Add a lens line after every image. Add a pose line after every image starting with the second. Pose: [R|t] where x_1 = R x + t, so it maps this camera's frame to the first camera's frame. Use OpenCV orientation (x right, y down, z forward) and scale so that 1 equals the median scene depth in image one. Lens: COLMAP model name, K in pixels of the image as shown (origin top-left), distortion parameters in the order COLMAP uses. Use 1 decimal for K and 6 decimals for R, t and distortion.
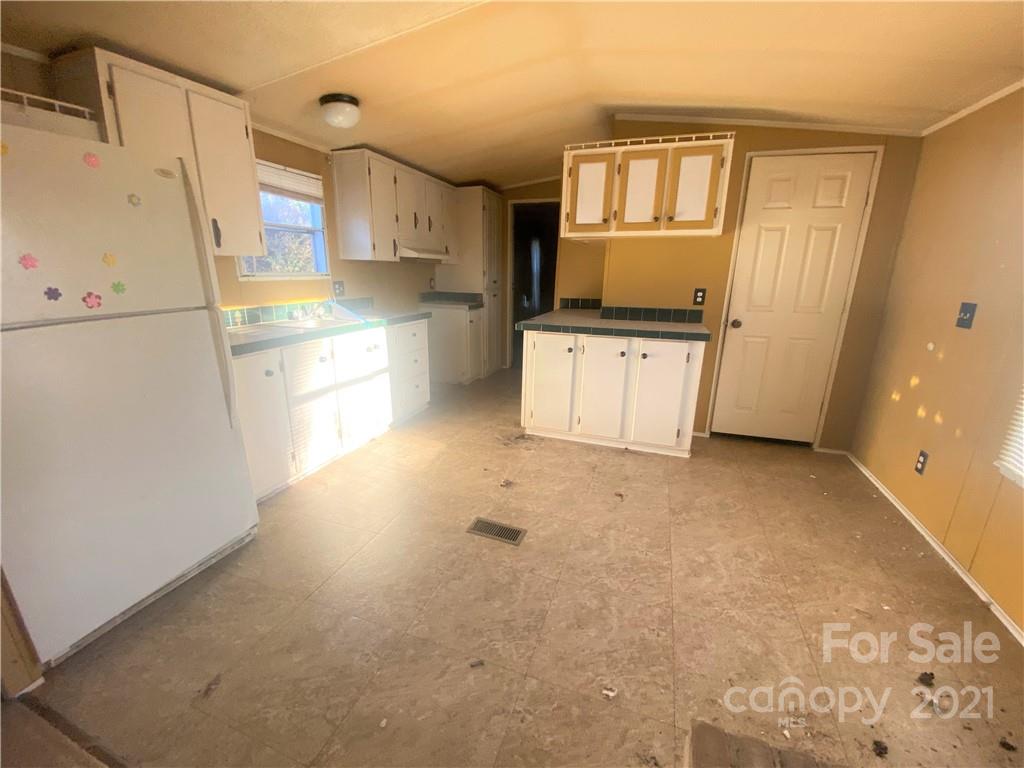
lens RADIAL K [[414.8, 0, 504.6], [0, 414.8, 380.7], [0, 0, 1]] dist [-0.007814, -0.004775]
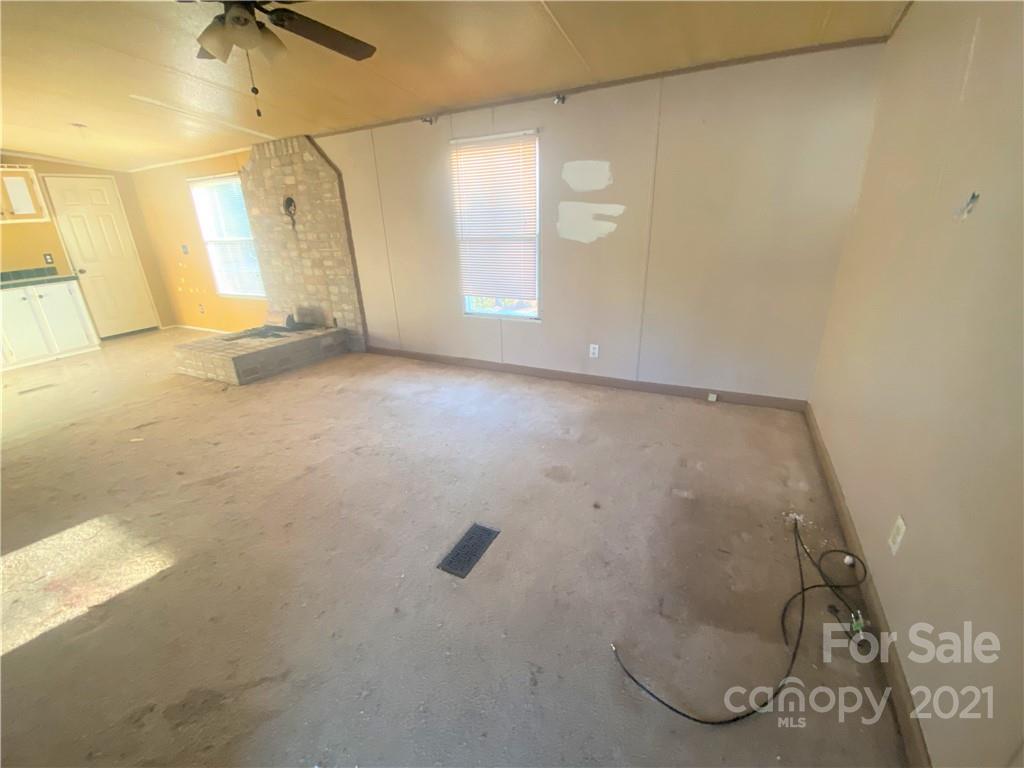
lens RADIAL K [[414.8, 0, 507.7], [0, 414.8, 379.1], [0, 0, 1]] dist [-0.007814, -0.004775]
pose [[0.121293, -0.368869, 0.921533, -1.053133], [0.289724, 0.901118, 0.322563, 0.253323], [-0.949394, 0.227865, 0.216169, -1.045969]]
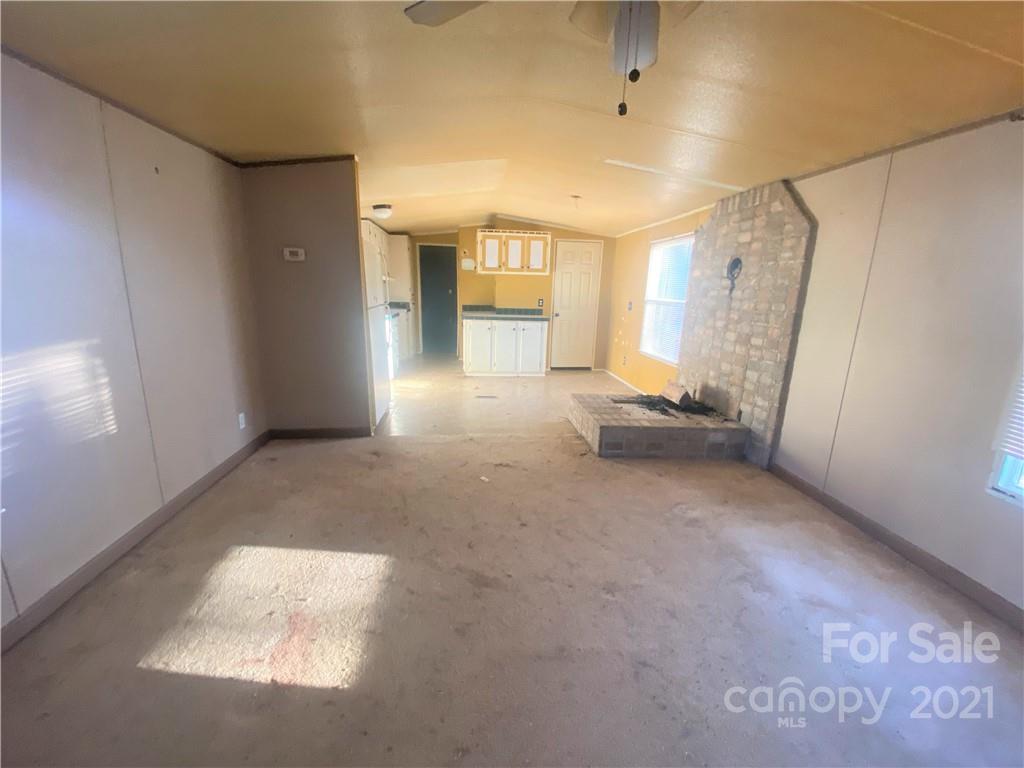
lens RADIAL K [[414.8, 0, 510.2], [0, 414.8, 390.3], [0, 0, 1]] dist [-0.007814, -0.004775]
pose [[0.897857, -0.097943, 0.429255, -0.688955], [0.100993, 0.994763, 0.015730, 0.216451], [-0.428548, 0.029228, 0.903046, -0.926329]]
